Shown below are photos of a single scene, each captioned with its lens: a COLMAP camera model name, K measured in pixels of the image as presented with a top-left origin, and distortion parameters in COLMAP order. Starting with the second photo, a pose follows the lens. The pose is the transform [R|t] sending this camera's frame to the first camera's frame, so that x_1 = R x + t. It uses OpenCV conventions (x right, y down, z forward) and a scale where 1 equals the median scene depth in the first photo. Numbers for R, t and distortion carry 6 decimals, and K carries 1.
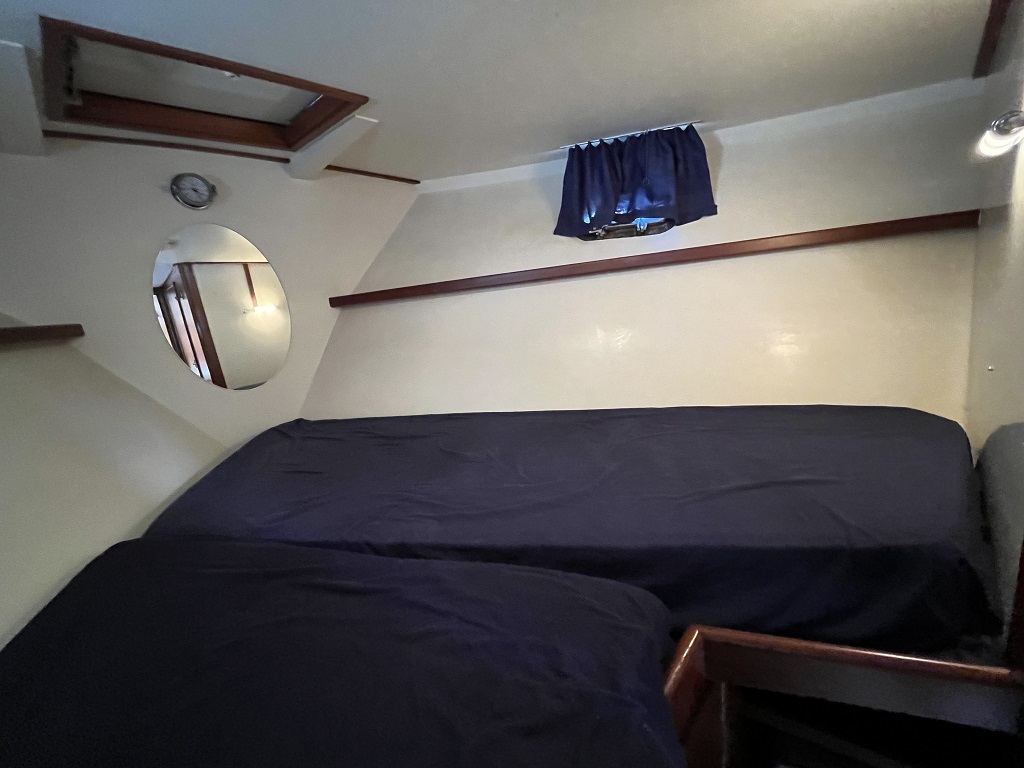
lens RADIAL K [[415.2, 0, 512.0], [0, 415.2, 384.0], [0, 0, 1]] dist [0.022273, -0.009169]
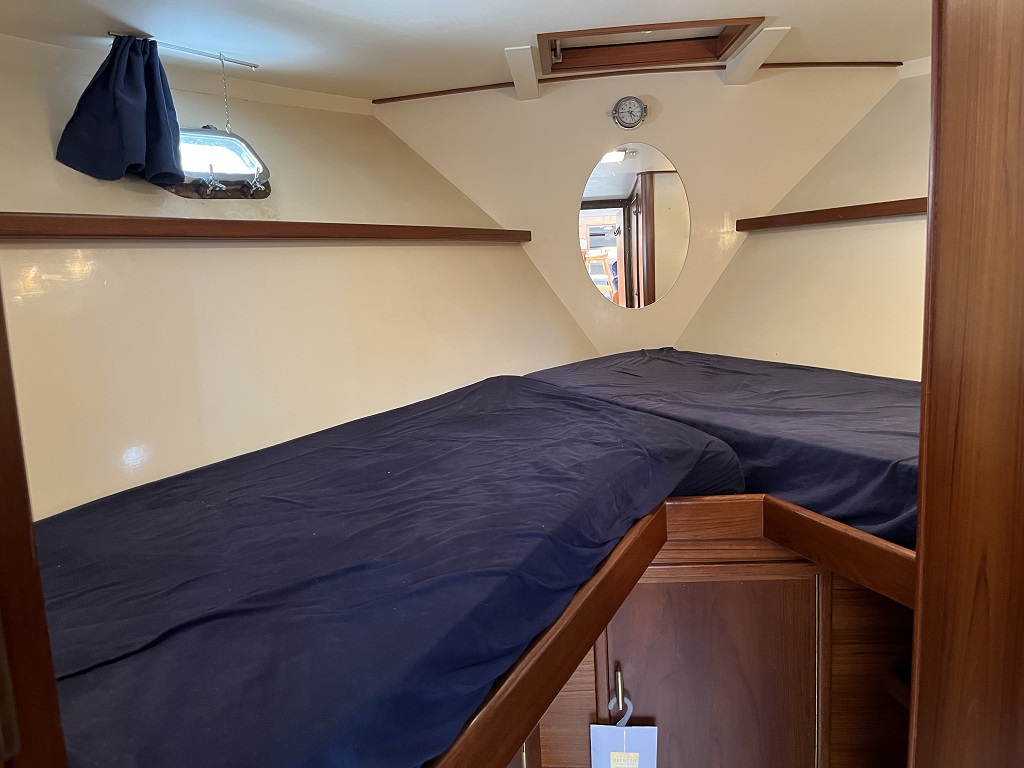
lens RADIAL K [[777.8, 0, 512.0], [0, 777.8, 384.0], [0, 0, 1]] dist [0.070594, -0.089005]
pose [[0.640558, 0.205812, -0.739816, 0.638636], [-0.204747, 0.974313, 0.093772, 0.081699], [0.740111, 0.091409, 0.666243, -0.464659]]
